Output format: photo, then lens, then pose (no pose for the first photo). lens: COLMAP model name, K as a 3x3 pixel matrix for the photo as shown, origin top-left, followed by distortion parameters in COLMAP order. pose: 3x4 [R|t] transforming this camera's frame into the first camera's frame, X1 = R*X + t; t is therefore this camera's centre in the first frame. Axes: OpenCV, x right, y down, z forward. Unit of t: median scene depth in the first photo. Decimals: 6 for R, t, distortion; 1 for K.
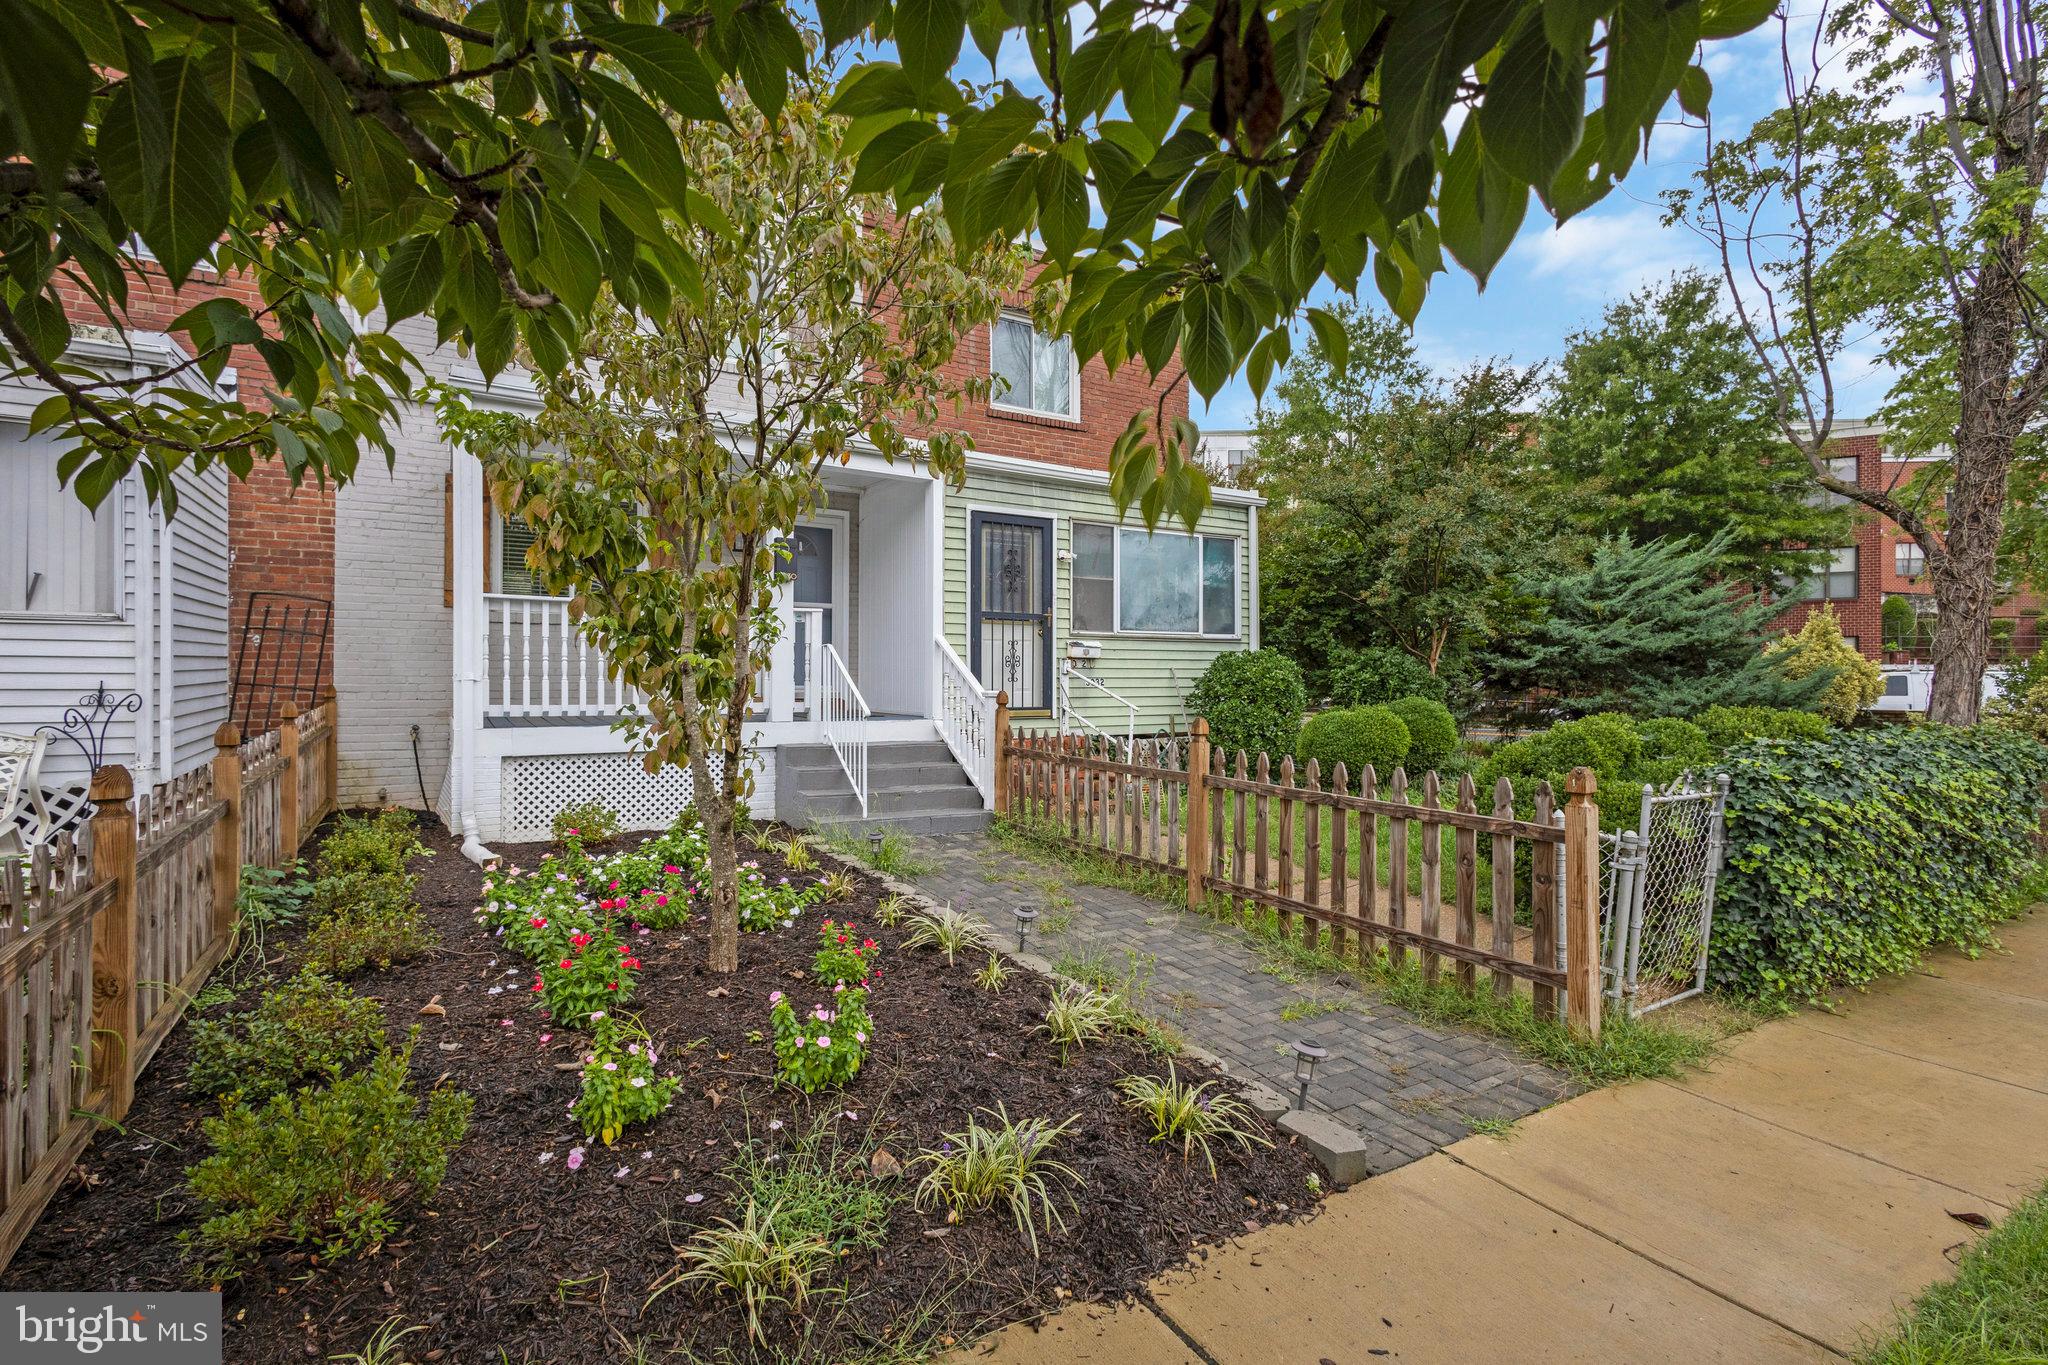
lens RADIAL K [[971.2, 0, 1035.1], [0, 971.2, 672.2], [0, 0, 1]] dist [-0.006269, 0.004679]
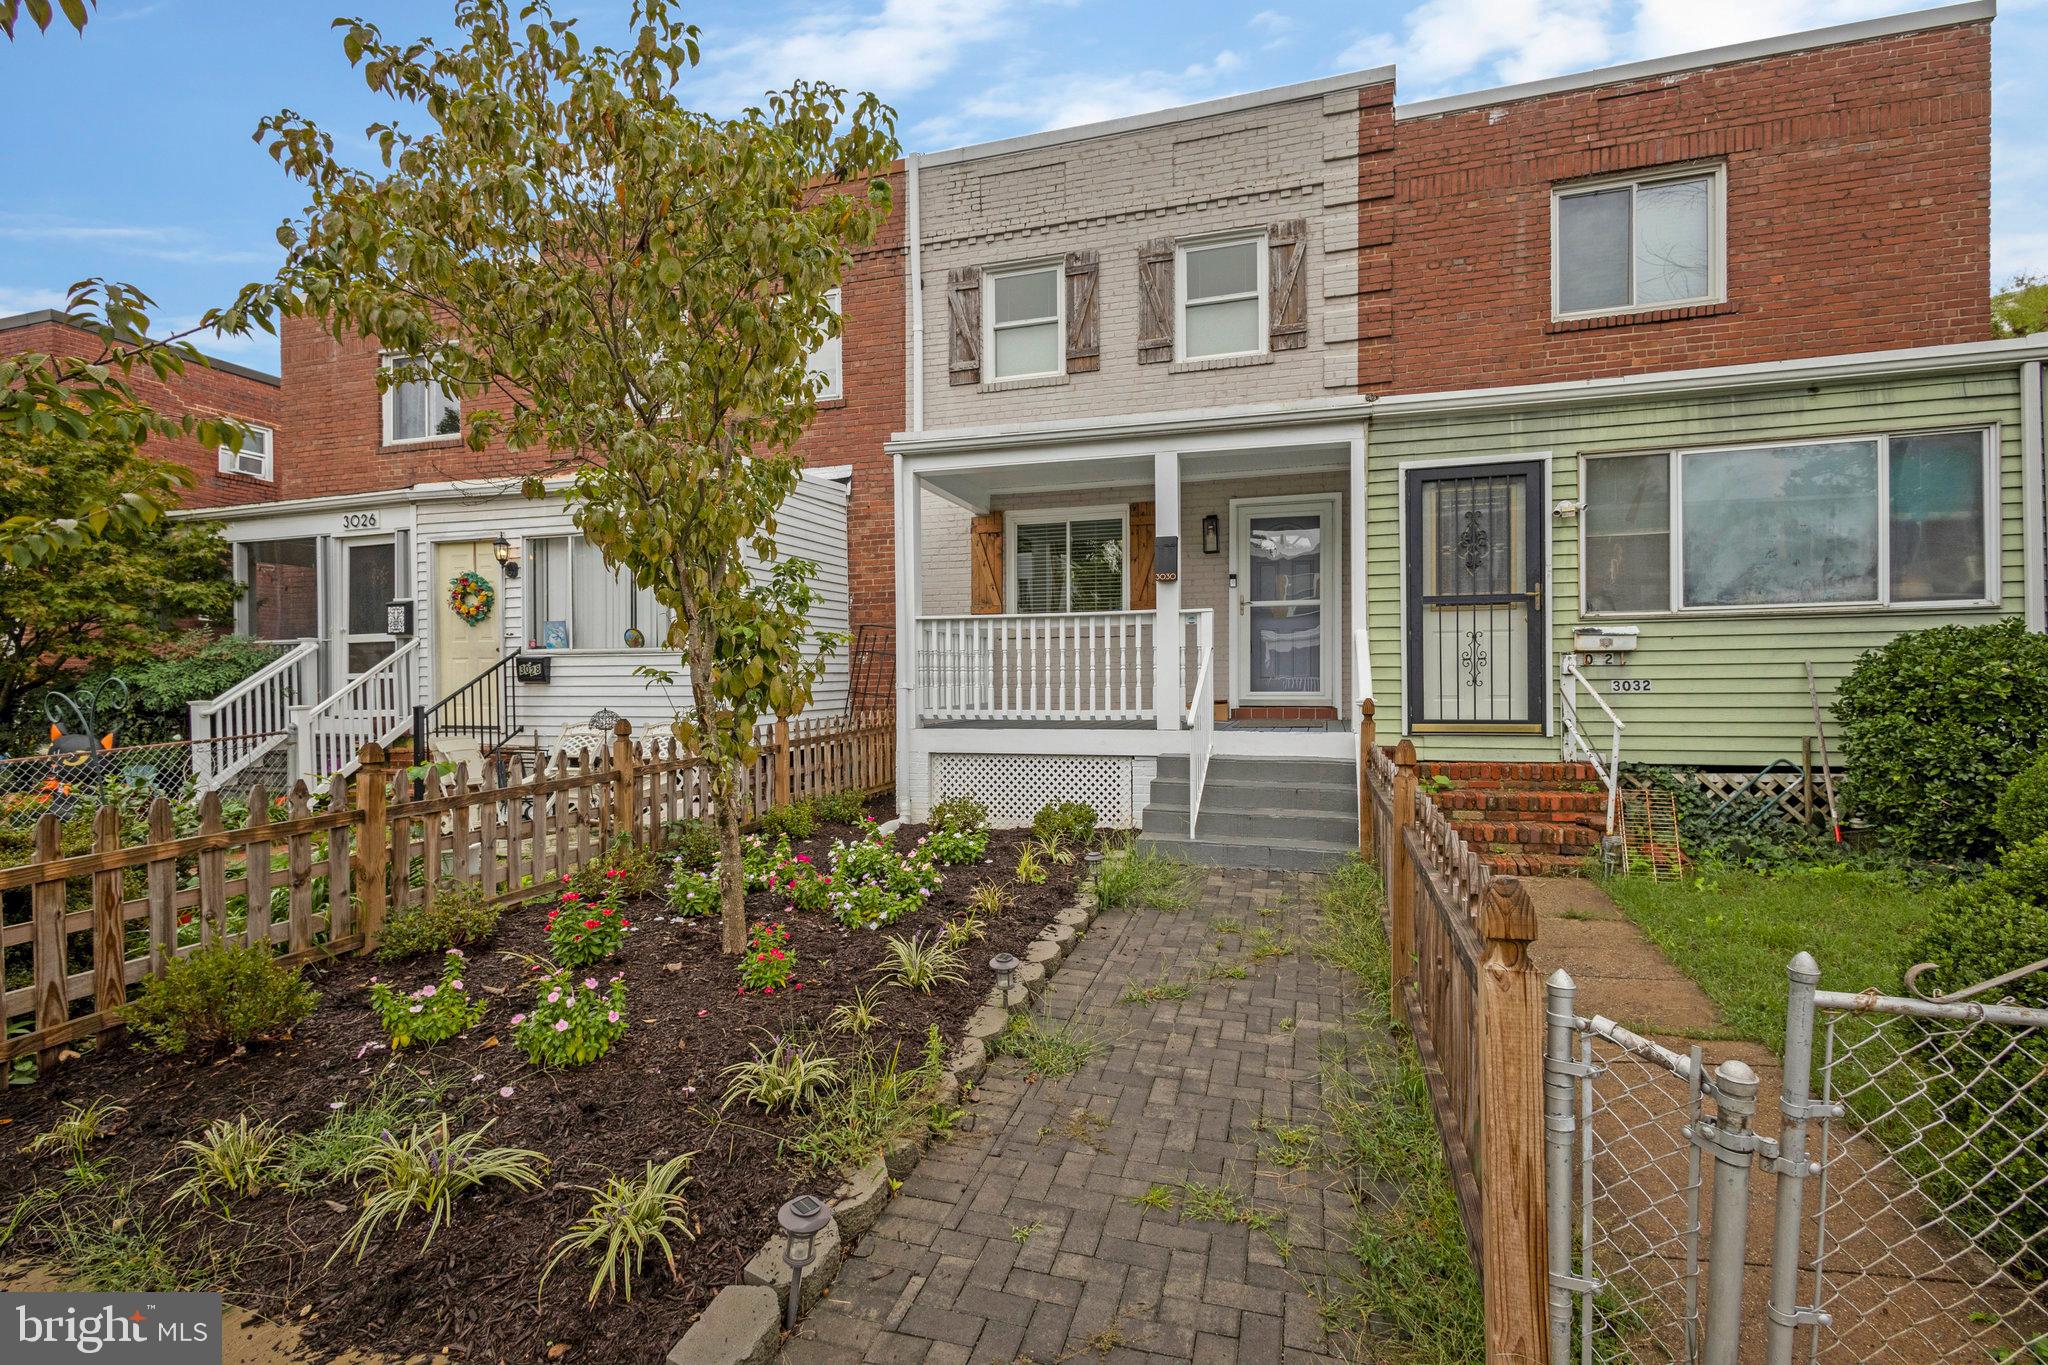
lens RADIAL K [[971.2, 0, 1027.3], [0, 971.2, 700.4], [0, 0, 1]] dist [-0.006269, 0.004679]
pose [[0.640838, 0.004568, -0.767662, 0.327624], [0.014415, 0.999734, 0.017983, 0.002162], [0.767541, -0.022590, 0.640602, 0.241612]]
